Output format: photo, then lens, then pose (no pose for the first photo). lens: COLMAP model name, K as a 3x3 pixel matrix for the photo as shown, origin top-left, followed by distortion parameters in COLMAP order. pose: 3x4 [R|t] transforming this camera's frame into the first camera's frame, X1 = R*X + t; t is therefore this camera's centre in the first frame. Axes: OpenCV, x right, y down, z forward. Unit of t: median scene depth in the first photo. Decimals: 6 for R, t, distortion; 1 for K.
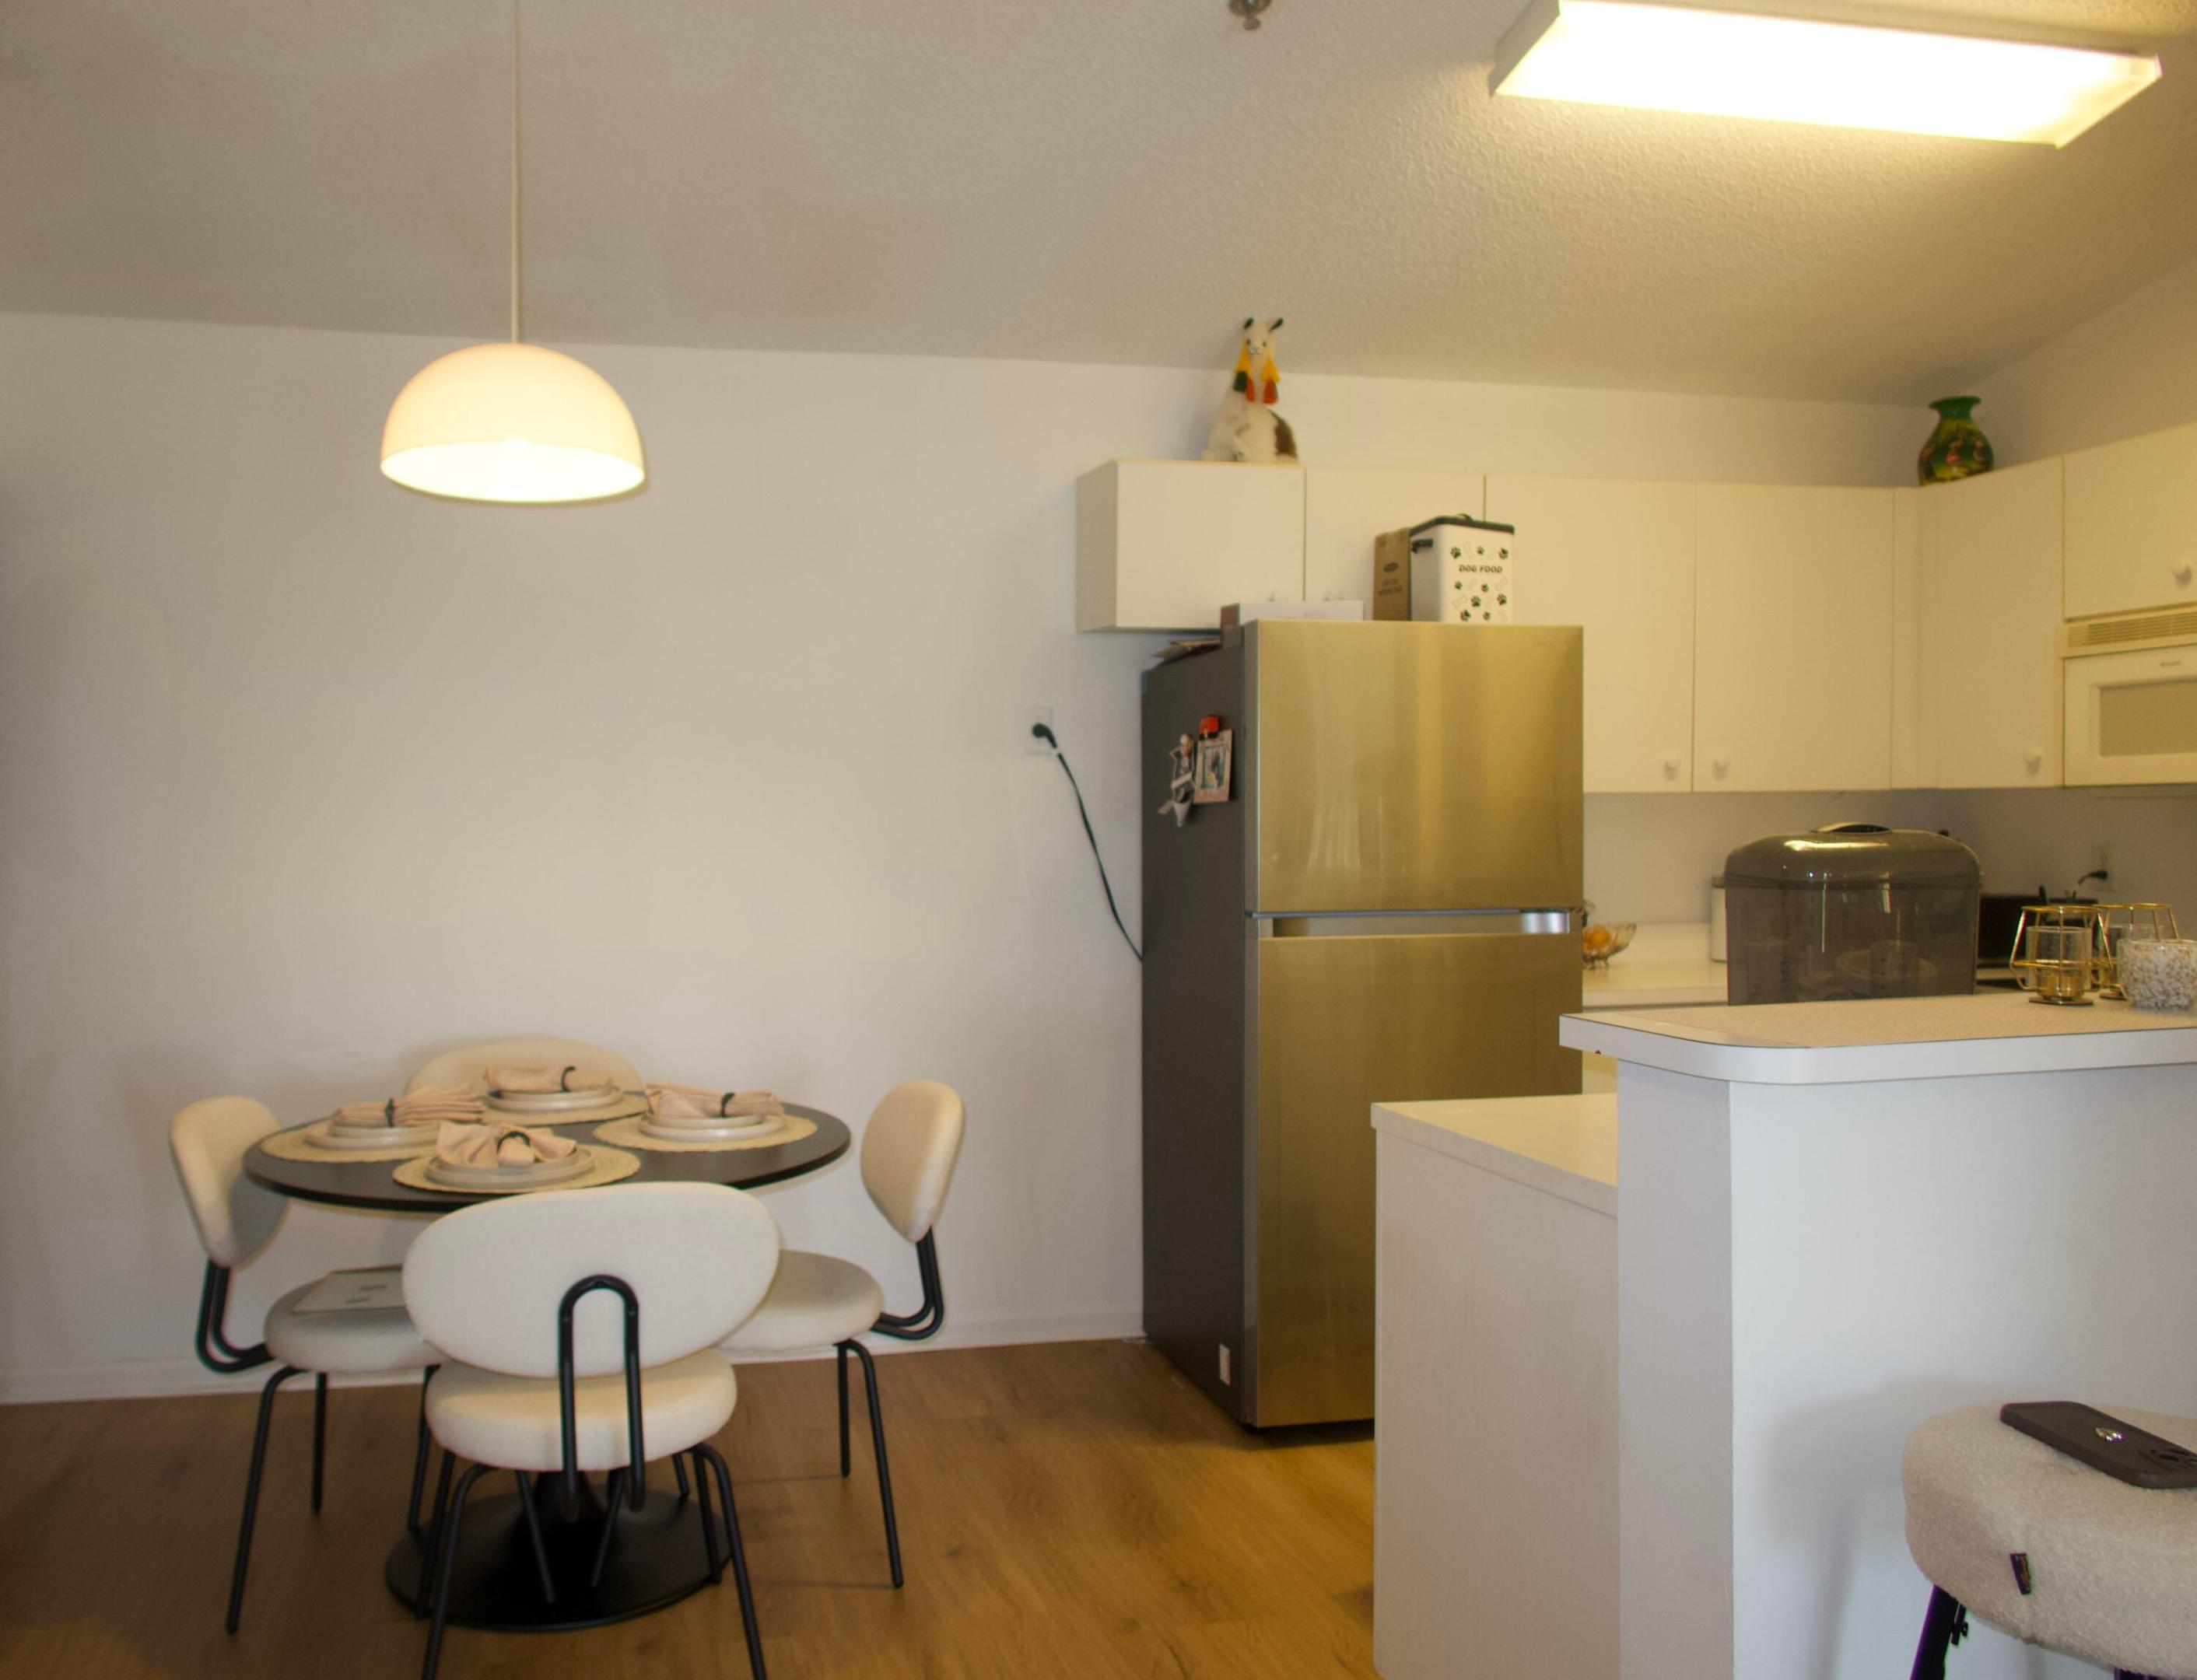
lens RADIAL K [[2339.2, 0, 1098.5], [0, 2339.2, 840.0], [0, 0, 1]] dist [-0.124252, 0.012351]
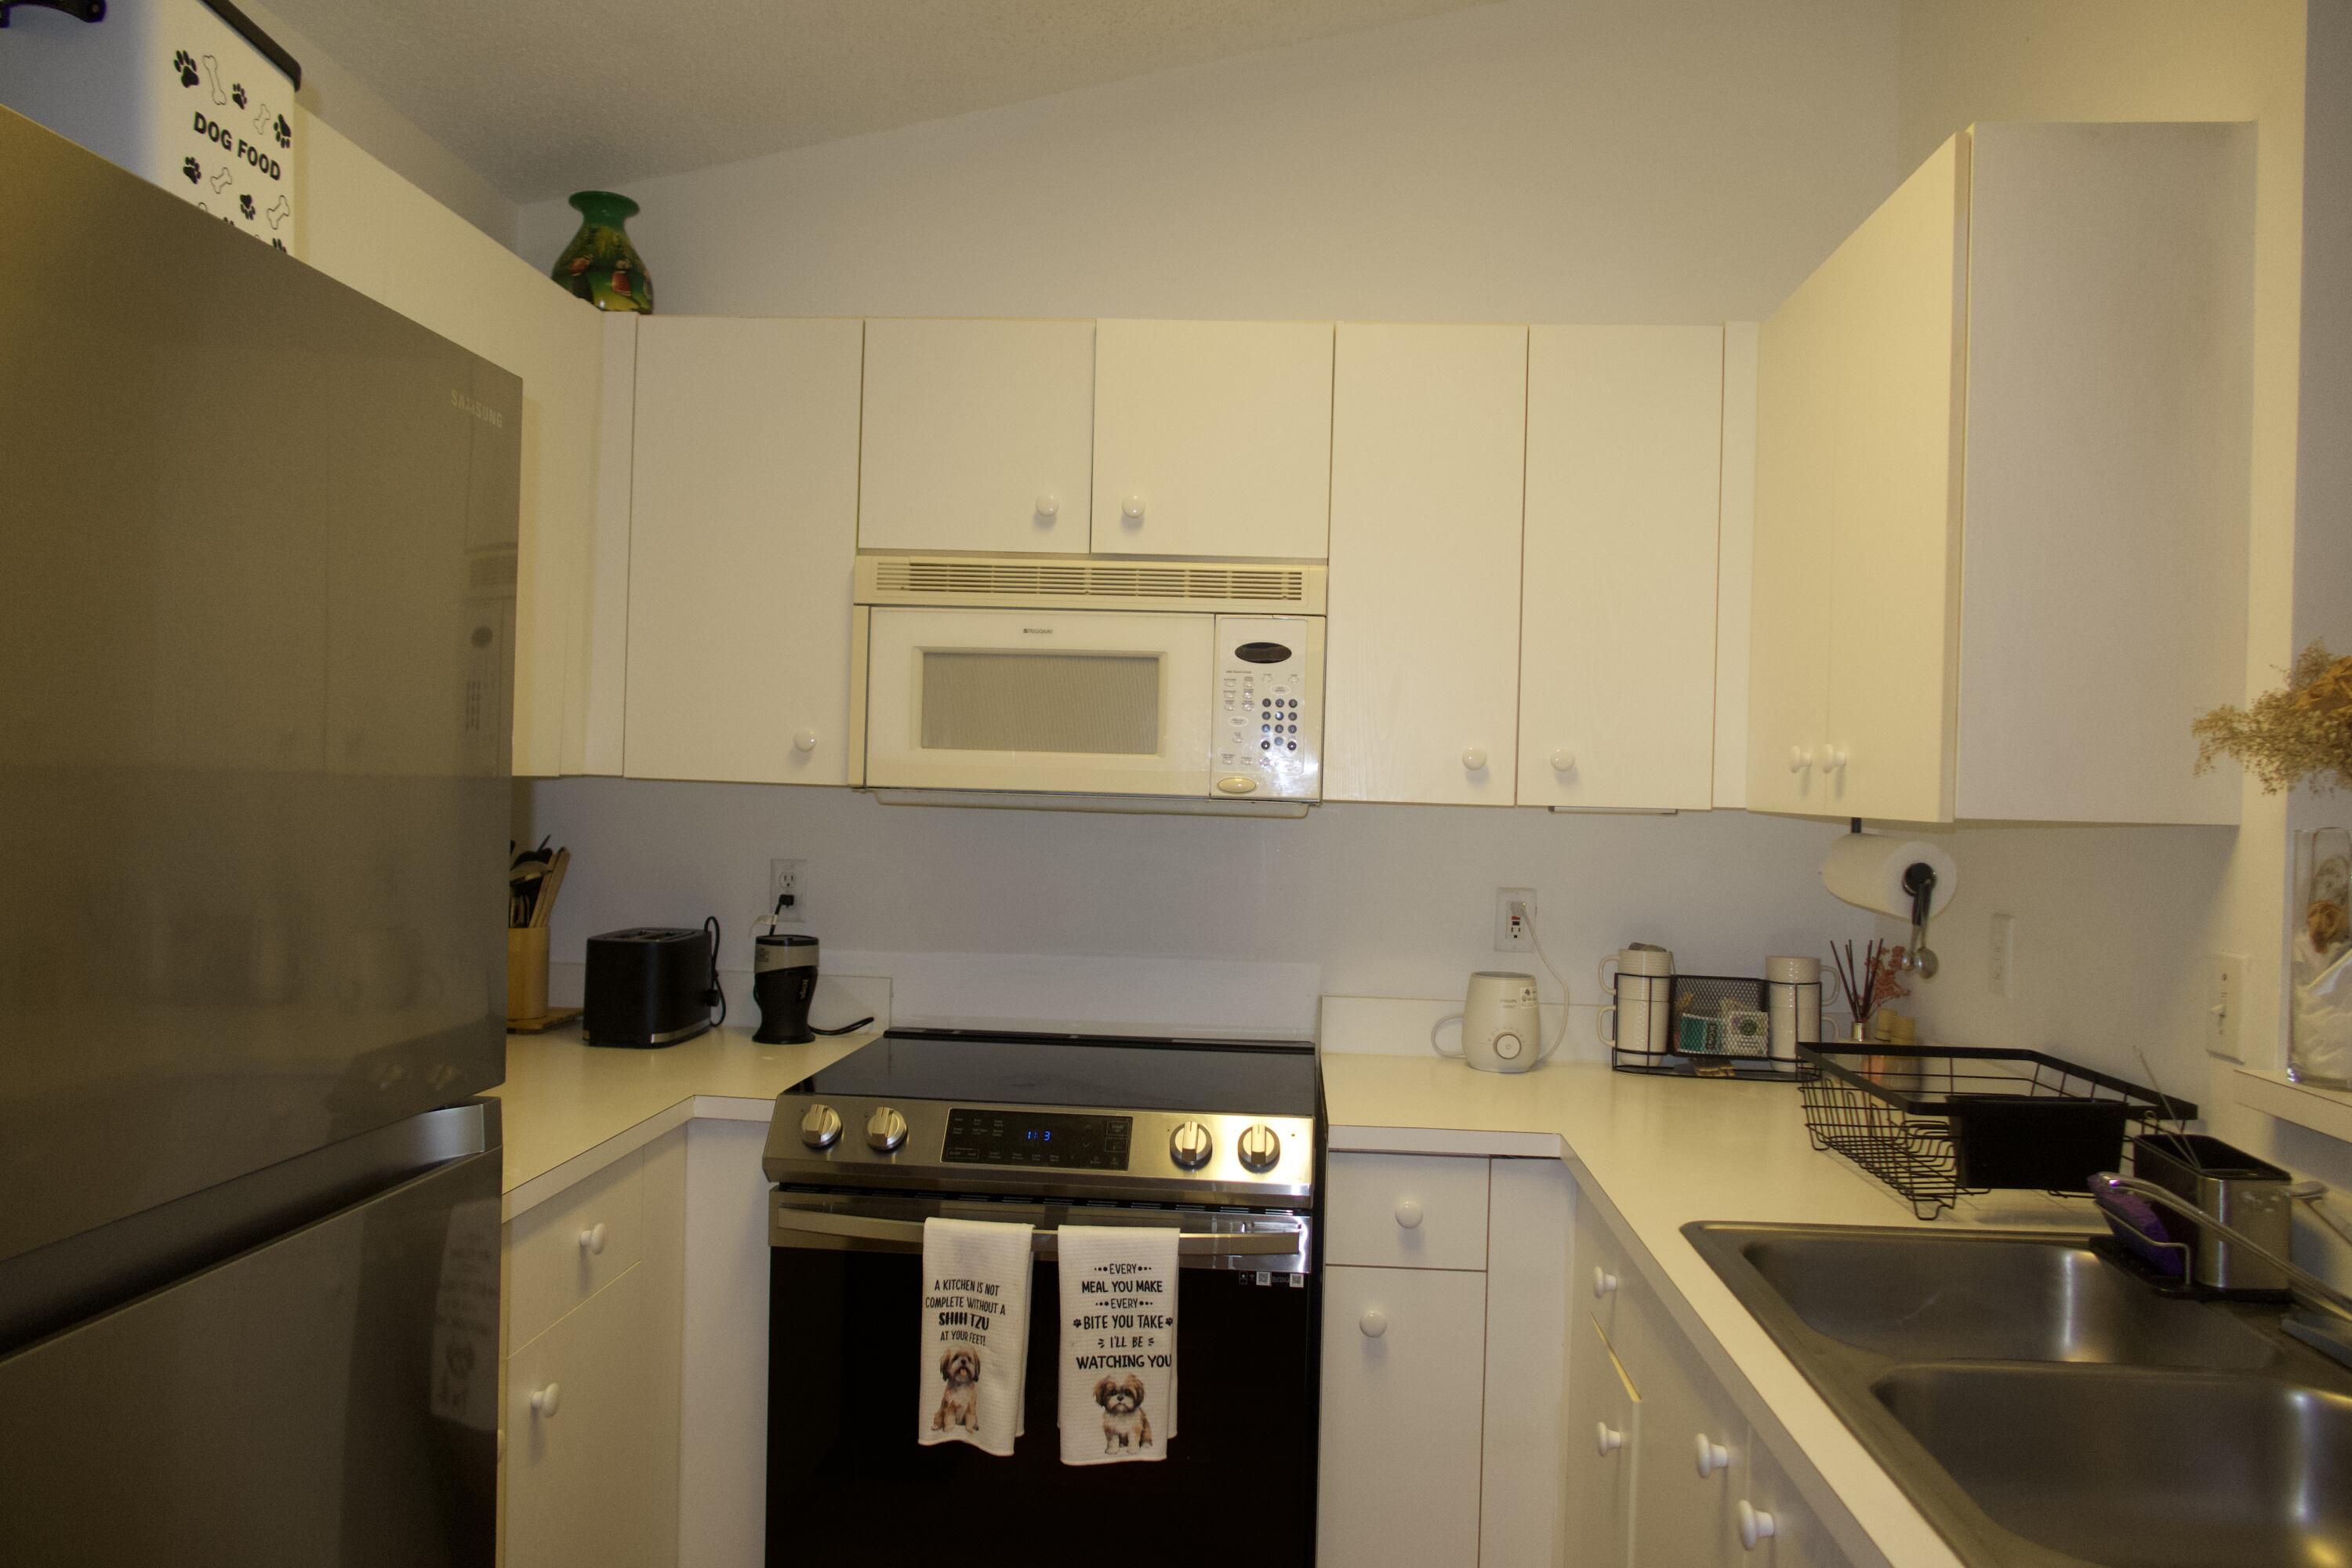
lens RADIAL K [[1640.8, 0, 1178.6], [0, 1640.8, 825.0], [0, 0, 1]] dist [0.004812, 0.002787]
pose [[0.312215, 0.004880, 0.949999, -0.032484], [-0.018994, 0.999819, 0.001107, -0.014205], [-0.949822, -0.018390, 0.312251, 0.779188]]
